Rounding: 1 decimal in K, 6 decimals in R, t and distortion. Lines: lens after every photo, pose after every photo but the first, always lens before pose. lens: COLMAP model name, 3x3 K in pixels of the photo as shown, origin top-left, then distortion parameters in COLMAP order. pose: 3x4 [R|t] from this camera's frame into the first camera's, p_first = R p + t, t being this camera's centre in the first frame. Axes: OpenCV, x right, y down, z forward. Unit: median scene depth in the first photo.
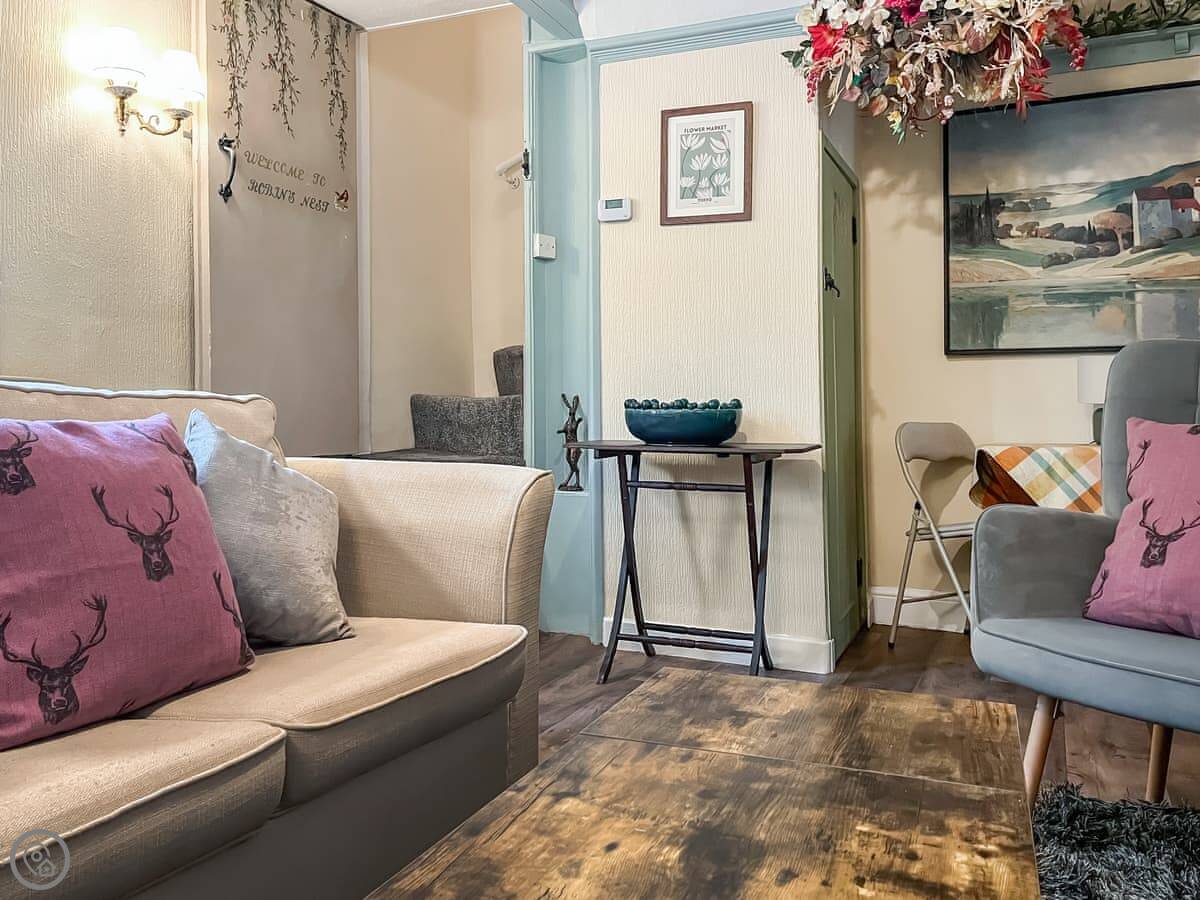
lens RADIAL K [[990.8, 0, 597.5], [0, 990.8, 362.8], [0, 0, 1]] dist [0.044304, -0.006513]
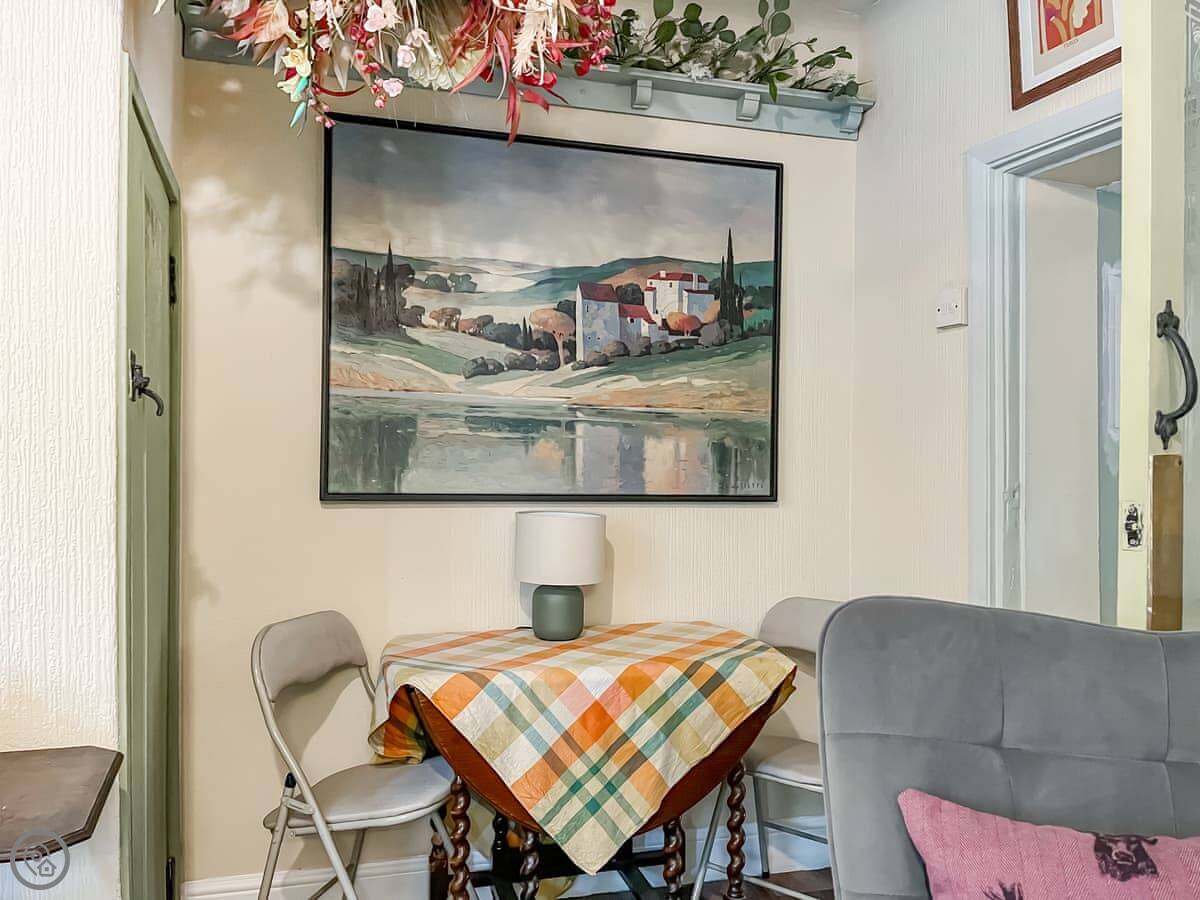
lens RADIAL K [[916.6, 0, 603.3], [0, 916.6, 477.4], [0, 0, 1]] dist [0.053870, -0.058503]
pose [[0.729490, 0.000454, 0.683991, 0.084623], [-0.045373, 0.997829, 0.047729, -0.062259], [-0.682485, -0.065853, 0.727927, 0.481418]]
